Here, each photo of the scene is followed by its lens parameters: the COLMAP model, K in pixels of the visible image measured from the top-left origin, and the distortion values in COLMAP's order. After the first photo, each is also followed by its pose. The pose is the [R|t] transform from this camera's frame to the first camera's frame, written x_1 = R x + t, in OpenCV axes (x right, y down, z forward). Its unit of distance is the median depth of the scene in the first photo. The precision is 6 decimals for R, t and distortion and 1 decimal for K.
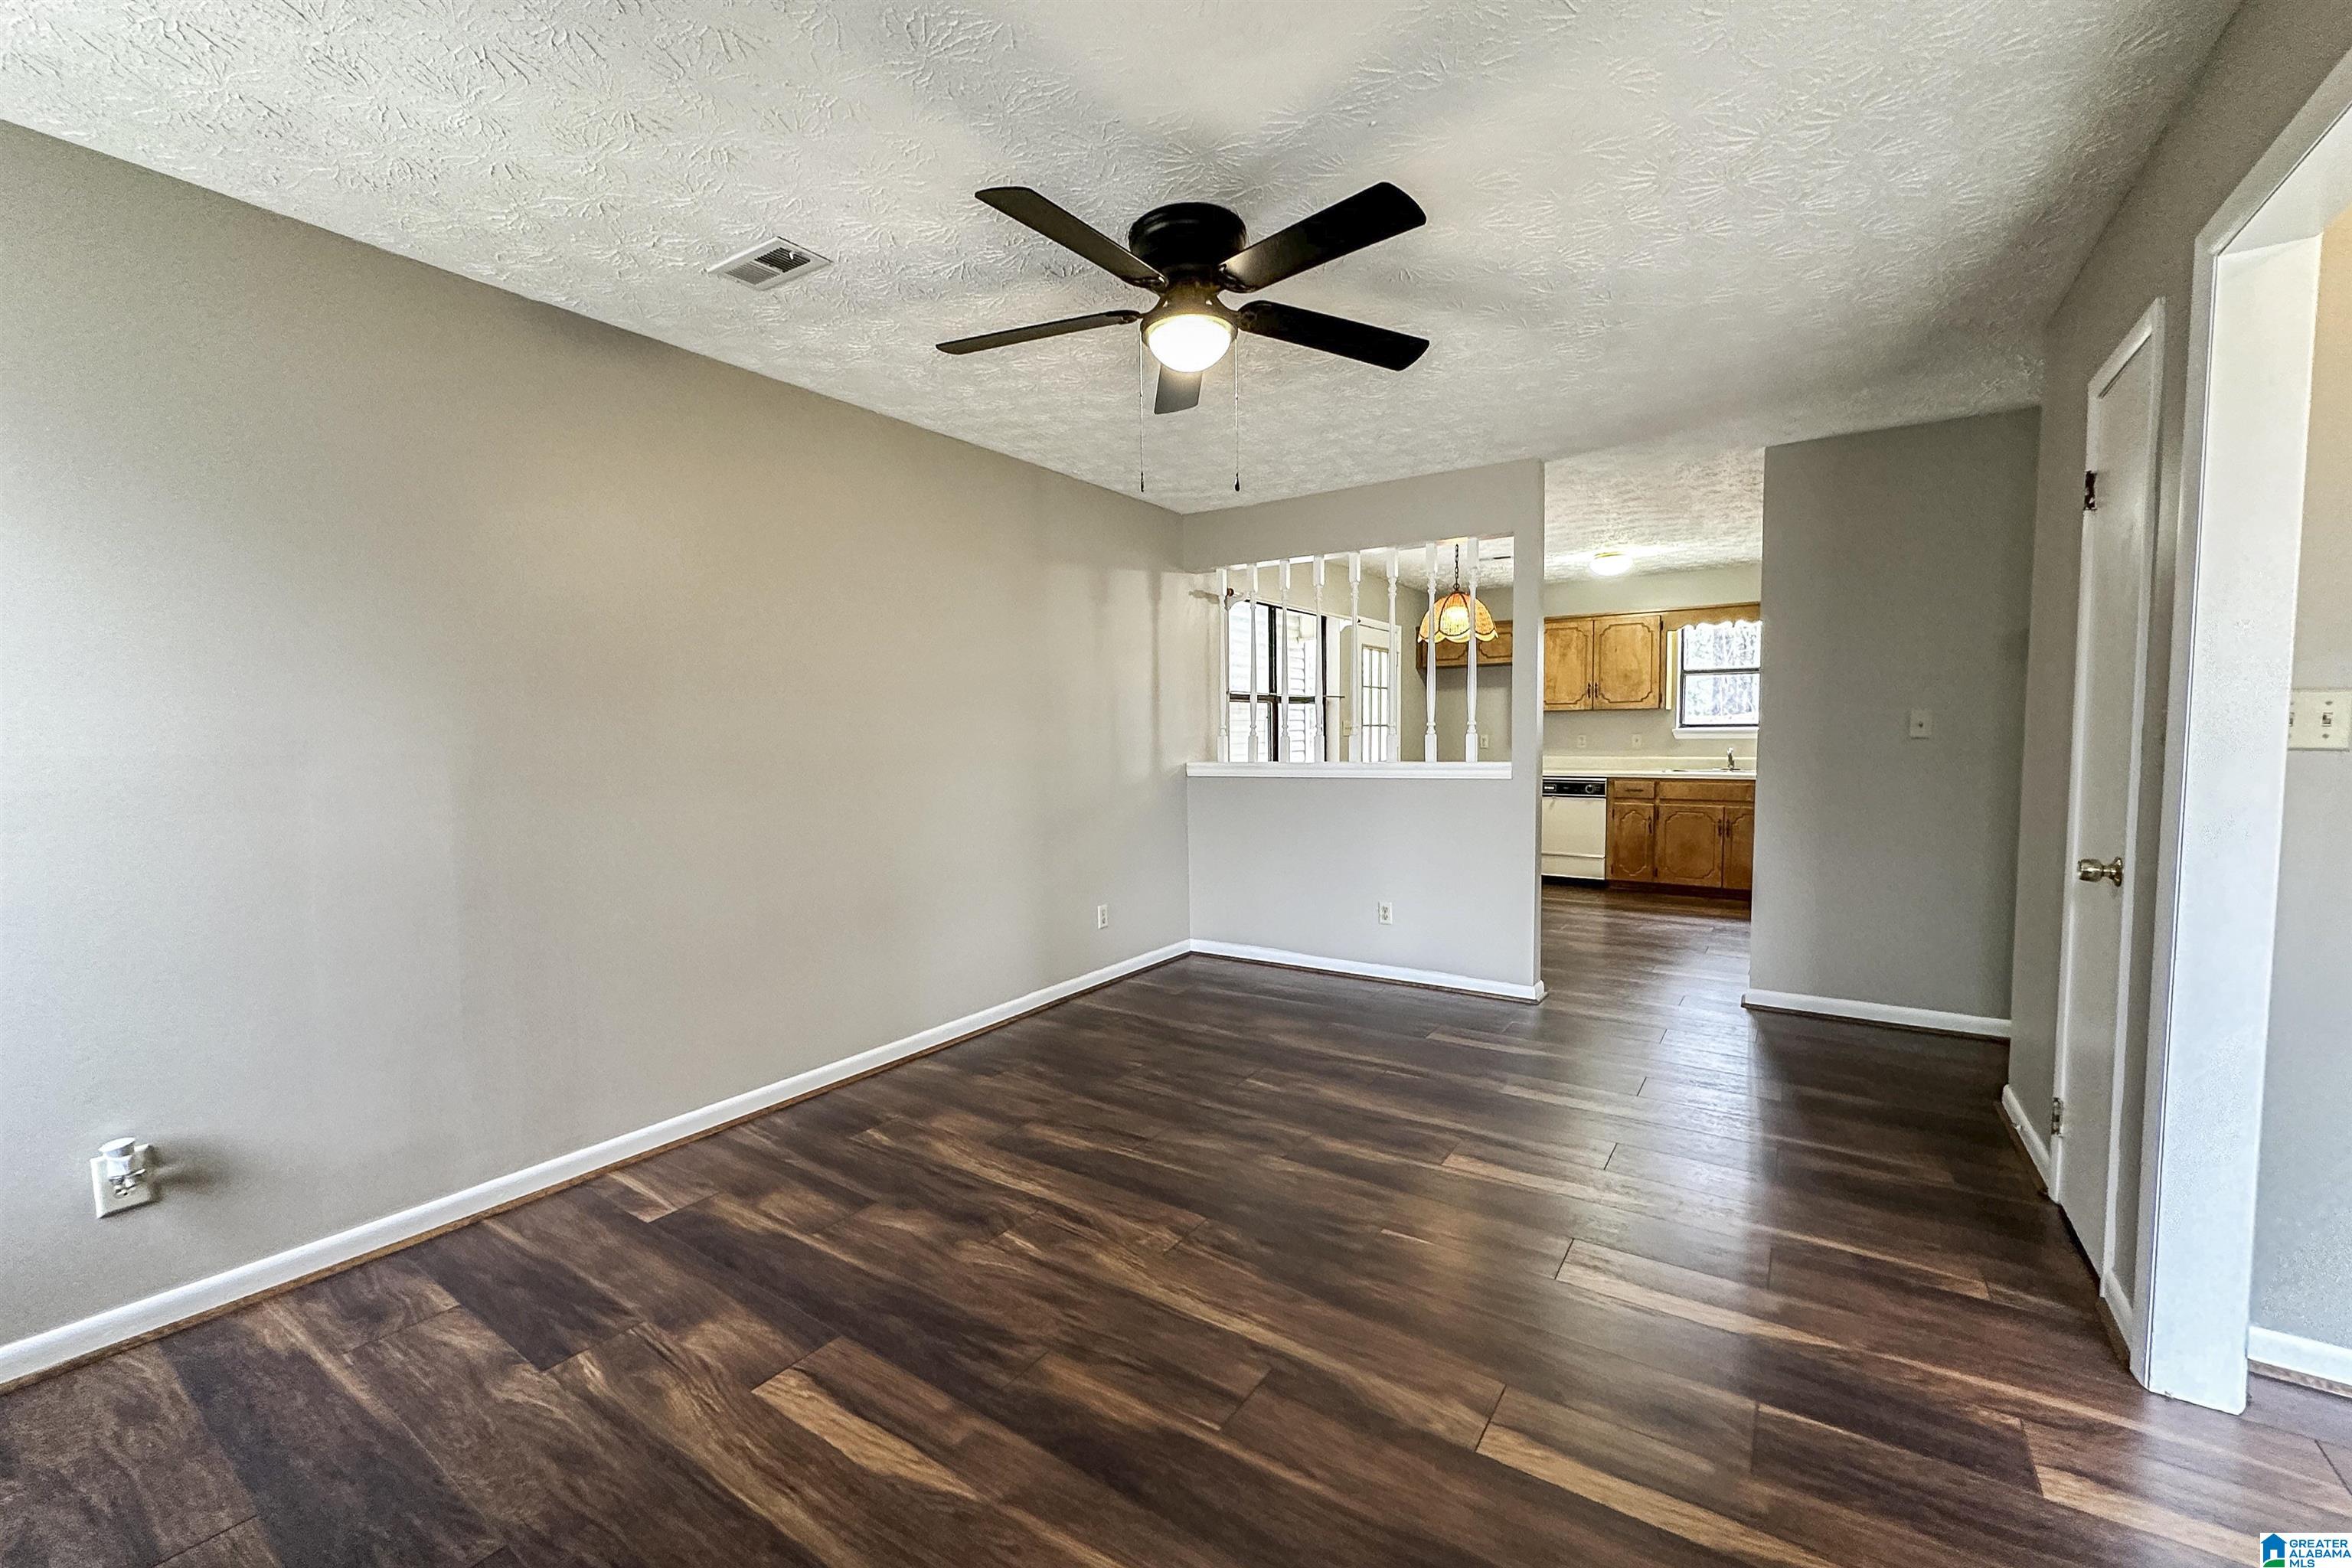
lens RADIAL K [[937.9, 0, 1173.4], [0, 937.9, 773.4], [0, 0, 1]] dist [-0.001498, 0.001089]
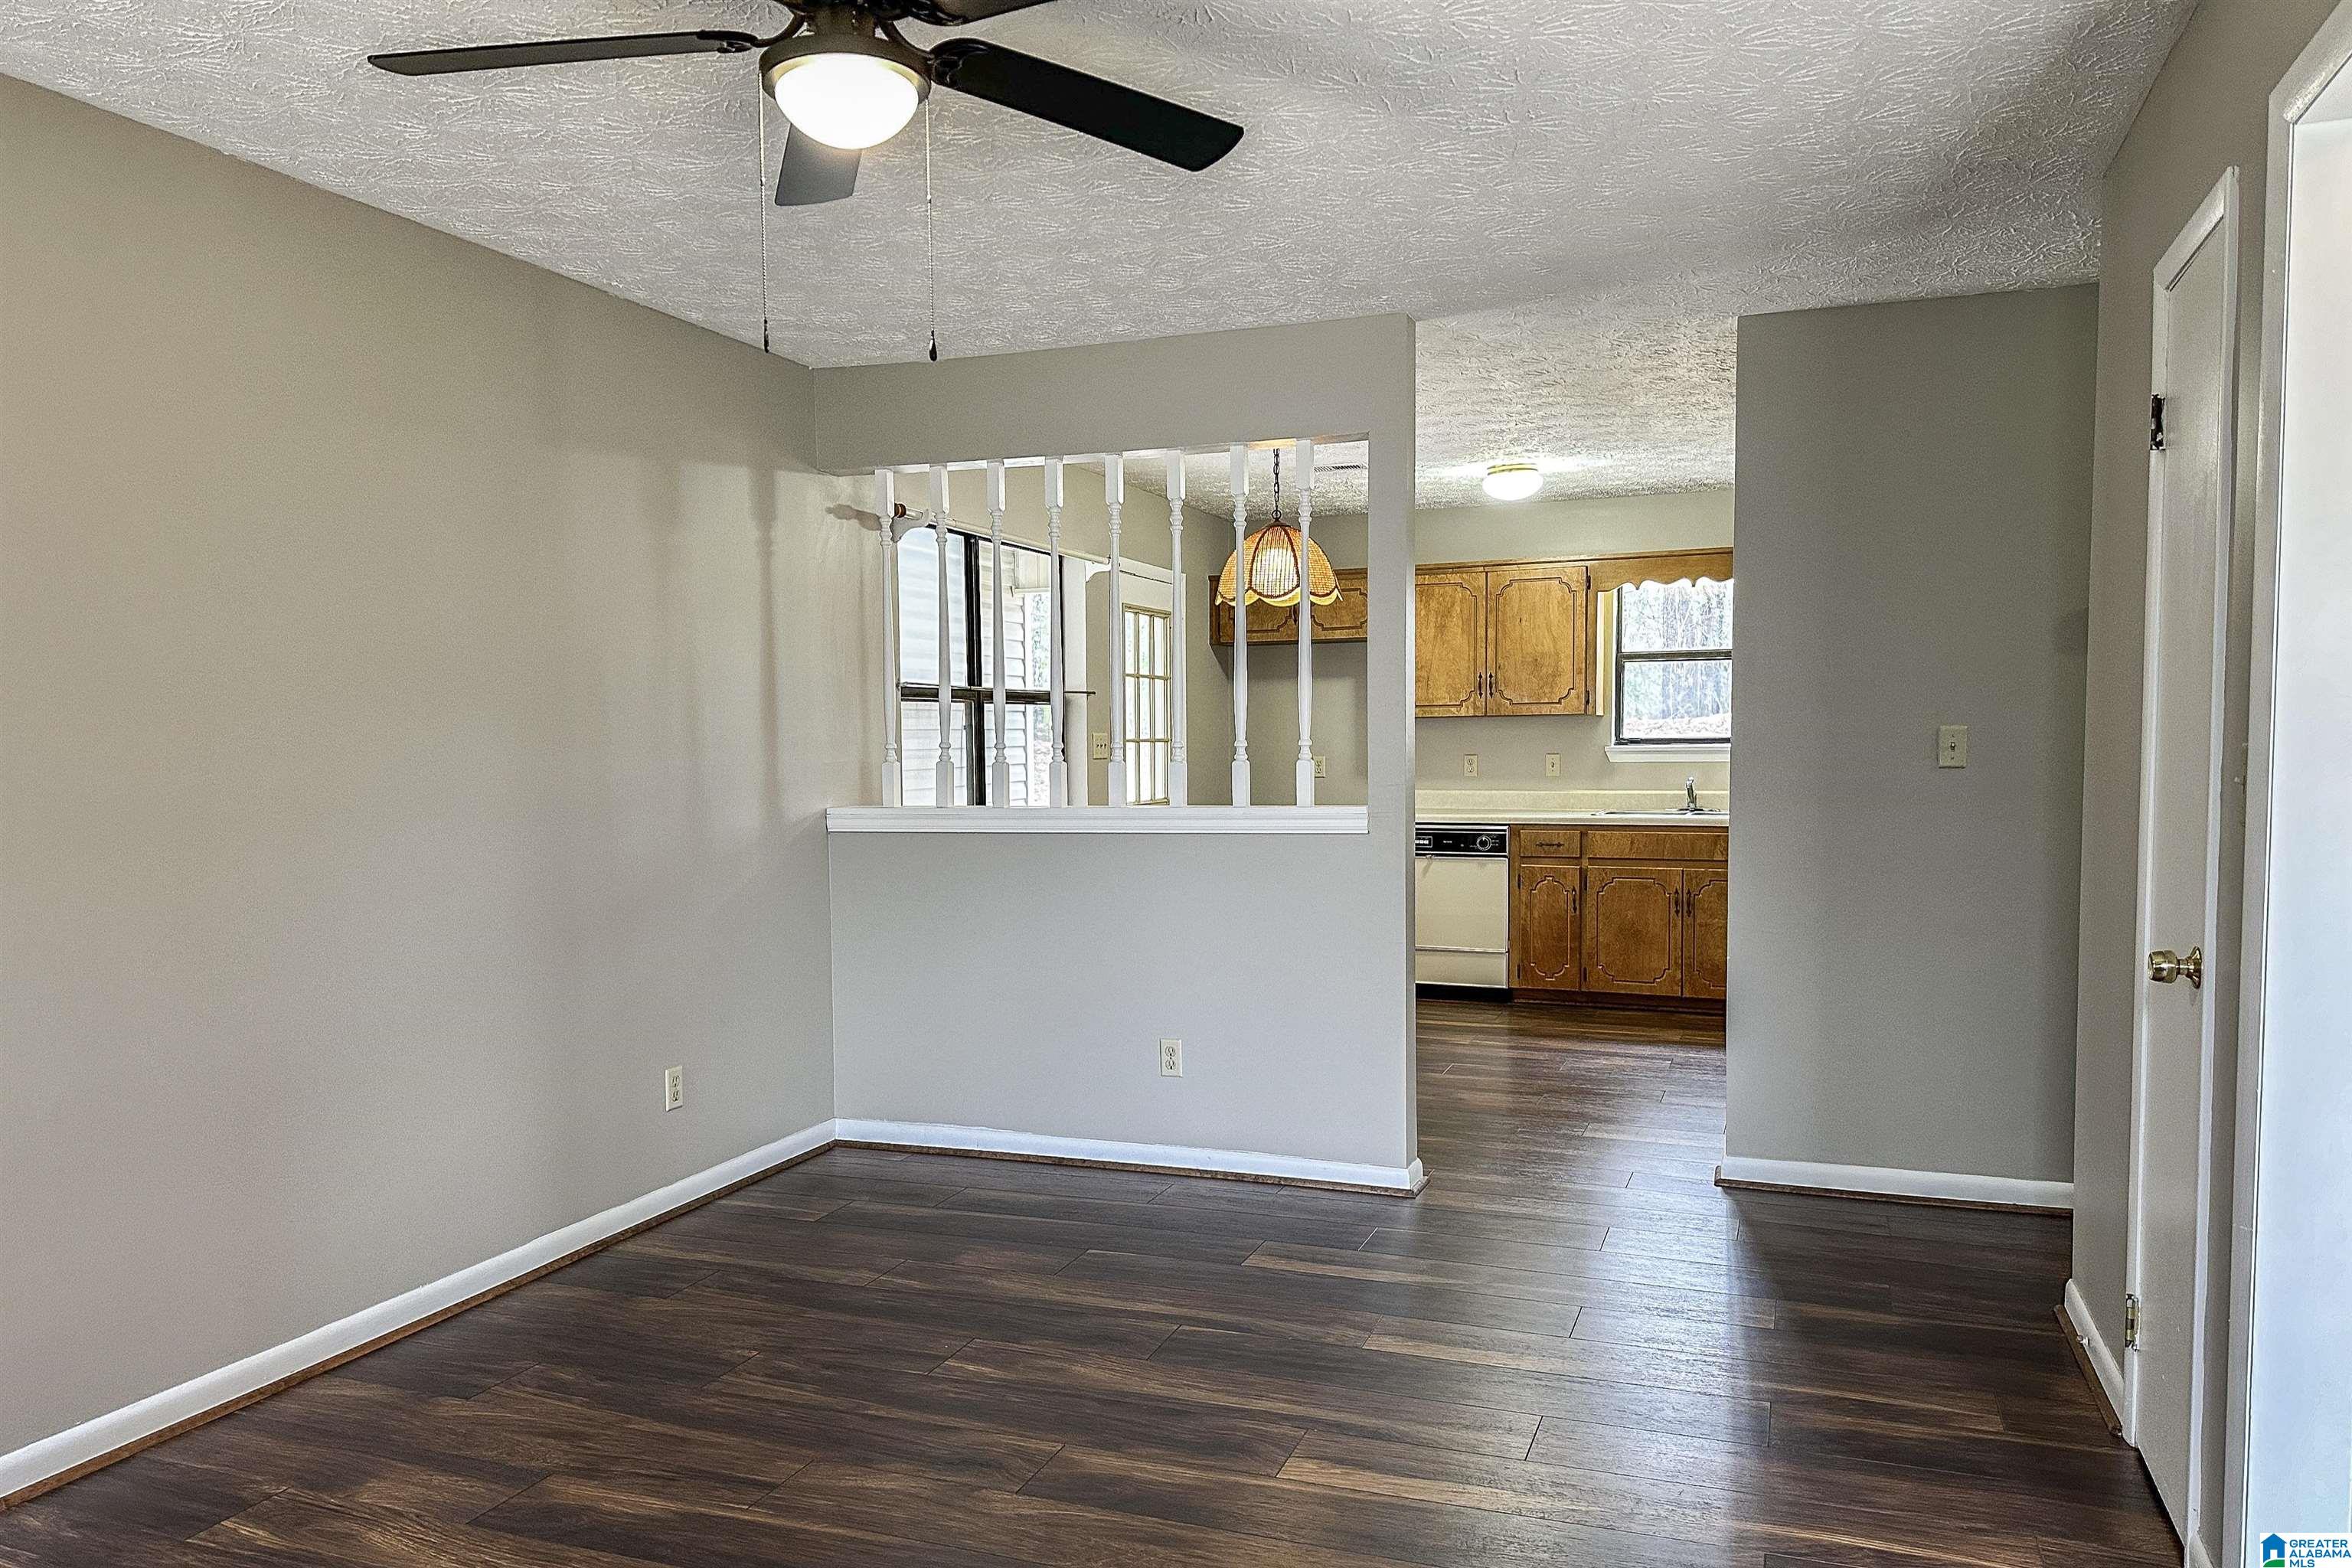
lens RADIAL K [[1635.1, 0, 1163.9], [0, 1635.1, 803.3], [0, 0, 1]] dist [0.045533, -0.049211]
pose [[0.974468, -0.007810, 0.224390, -0.014936], [0.009686, 0.999927, -0.007263, -0.009058], [-0.224317, 0.009251, 0.974472, -0.020236]]
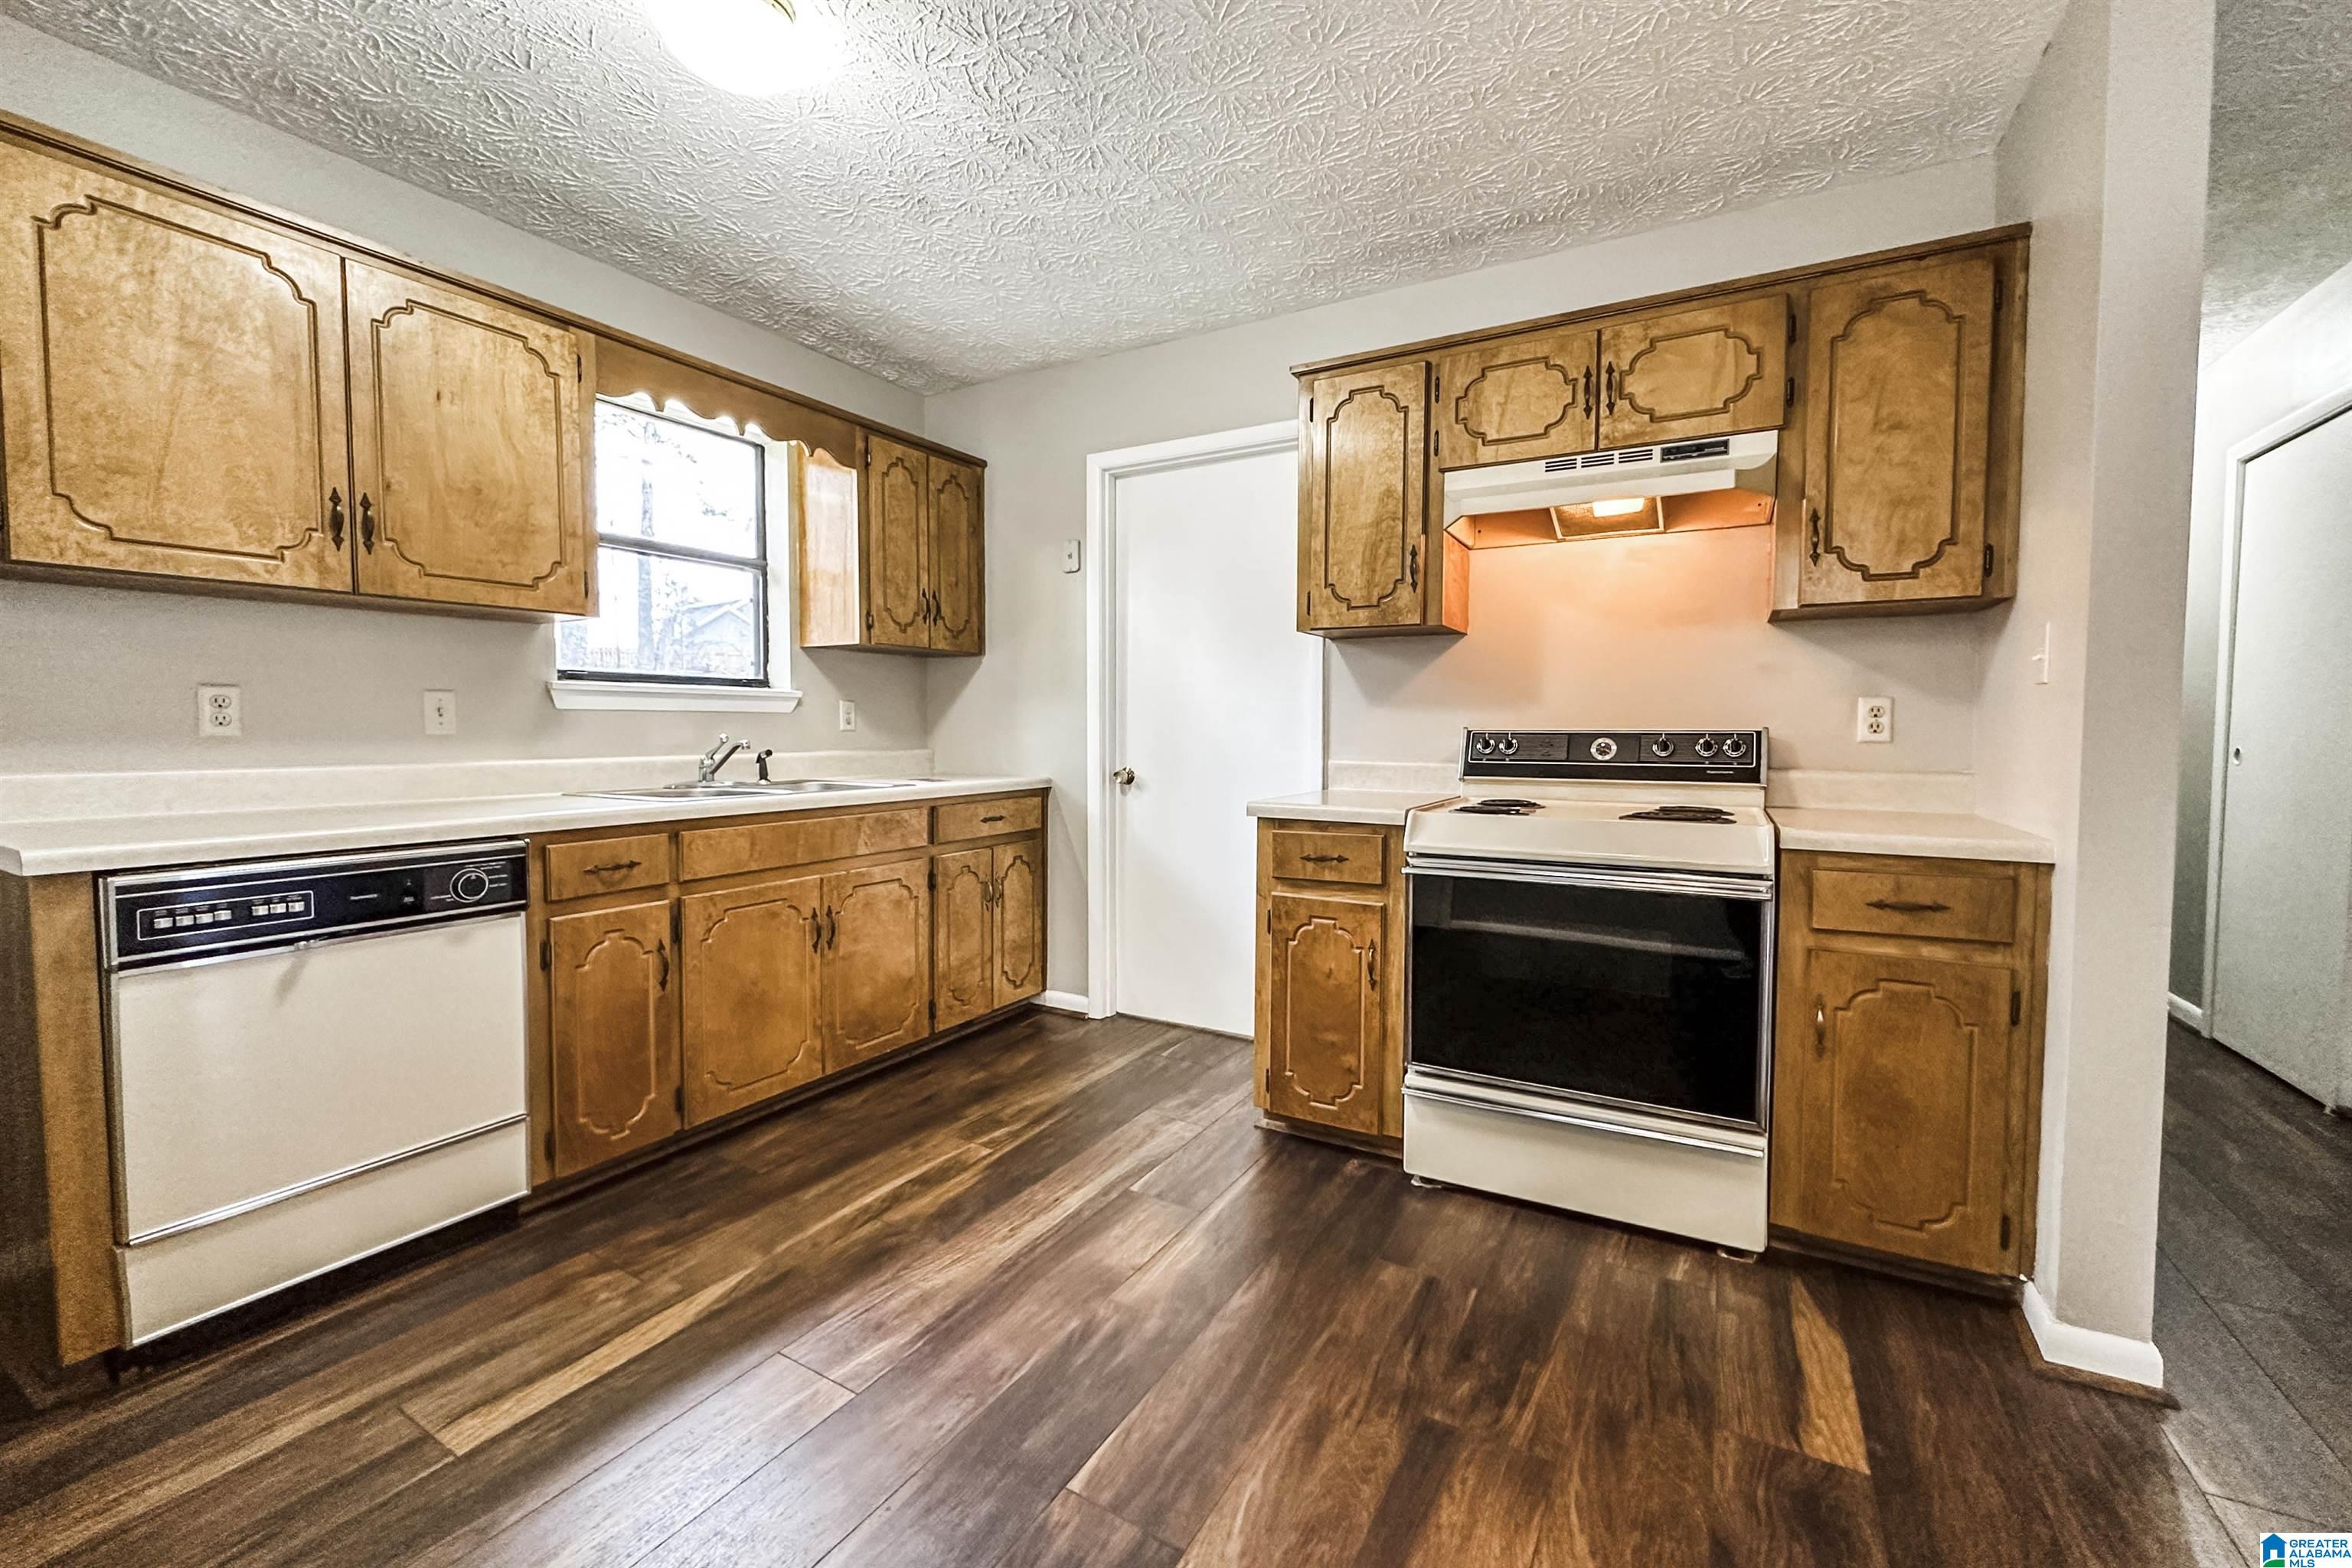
lens RADIAL K [[937.9, 0, 1172.9], [0, 937.9, 769.6], [0, 0, 1]] dist [-0.001498, 0.001089]
pose [[-0.065440, -0.039660, 0.997068, 0.483615], [0.038654, 0.998359, 0.042248, -0.054951], [-0.997108, 0.041305, -0.063800, 2.361655]]
